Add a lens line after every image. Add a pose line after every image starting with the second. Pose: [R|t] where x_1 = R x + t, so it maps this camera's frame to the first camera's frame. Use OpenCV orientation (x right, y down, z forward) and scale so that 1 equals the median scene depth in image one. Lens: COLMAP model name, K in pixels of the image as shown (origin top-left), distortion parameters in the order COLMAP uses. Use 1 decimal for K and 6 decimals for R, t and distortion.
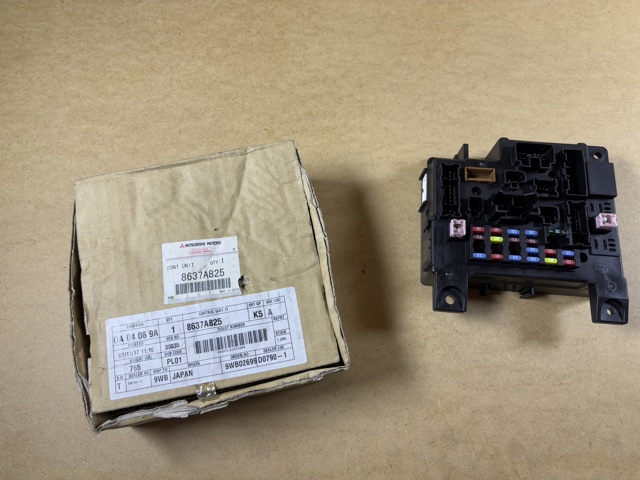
lens RADIAL K [[481.9, 0, 320.0], [0, 481.9, 240.0], [0, 0, 1]] dist [0.002151, -0.001422]
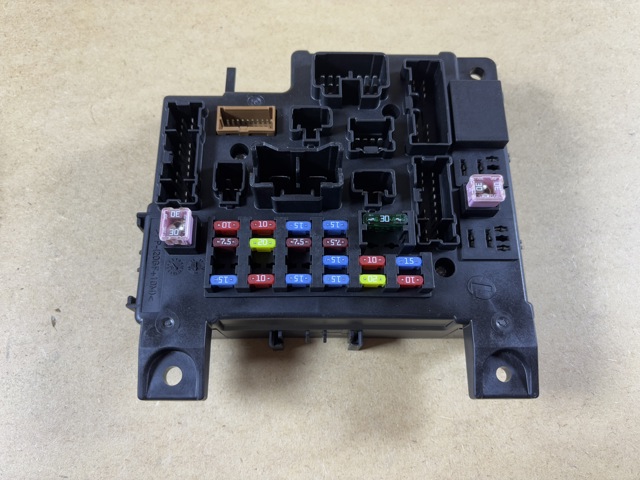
lens RADIAL K [[484.3, 0, 320.0], [0, 484.3, 240.0], [0, 0, 1]] dist [-0.005778, -0.005908]
pose [[0.997335, -0.071852, 0.012647, 0.399230], [0.071964, 0.997370, -0.008592, 0.003104], [-0.011997, 0.009479, 0.999883, 0.486556]]
